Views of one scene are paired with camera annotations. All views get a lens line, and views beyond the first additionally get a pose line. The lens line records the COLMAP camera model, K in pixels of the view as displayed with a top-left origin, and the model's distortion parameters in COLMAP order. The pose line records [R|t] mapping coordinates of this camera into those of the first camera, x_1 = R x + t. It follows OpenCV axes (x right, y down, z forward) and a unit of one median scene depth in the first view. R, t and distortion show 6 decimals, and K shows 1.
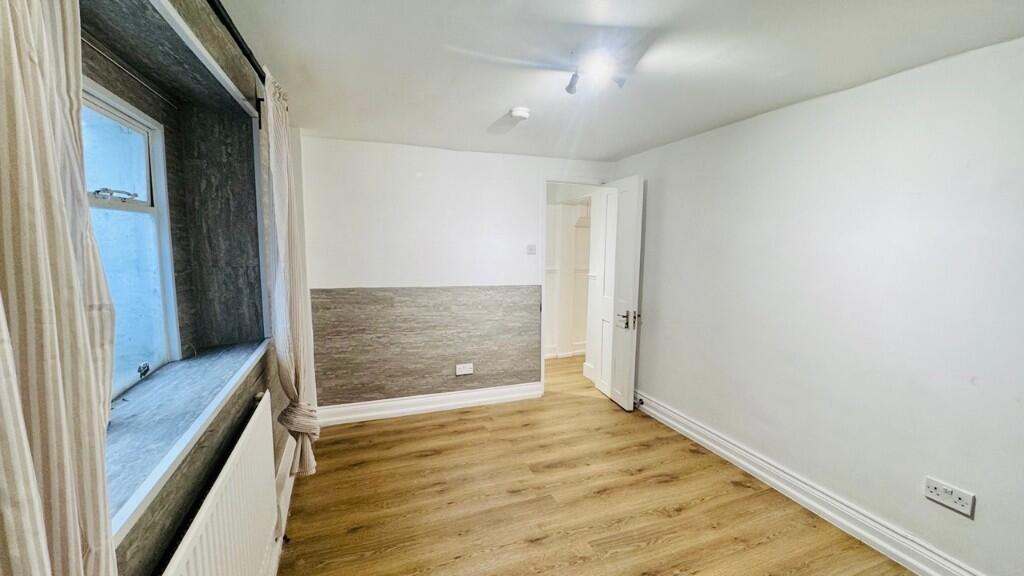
lens RADIAL K [[409.6, 0, 511.1], [0, 409.6, 288.1], [0, 0, 1]] dist [-0.002162, 0.000105]
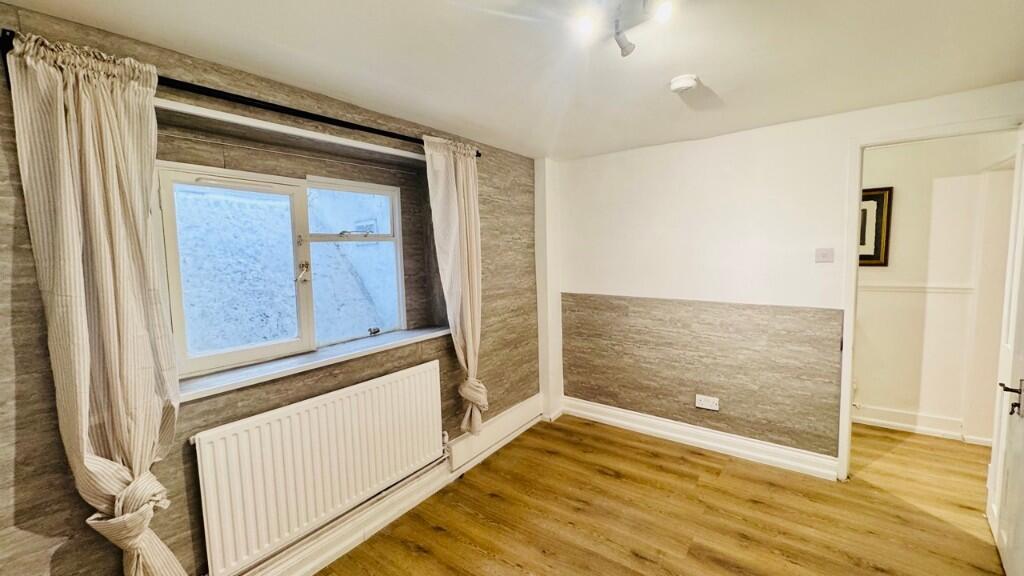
lens RADIAL K [[409.6, 0, 511.1], [0, 409.6, 288.1], [0, 0, 1]] dist [-0.002162, 0.000105]
pose [[0.531874, 0.054886, -0.845043, 0.387406], [-0.063811, 0.997658, 0.024635, -0.027648], [0.844416, 0.040820, 0.534131, 0.239784]]
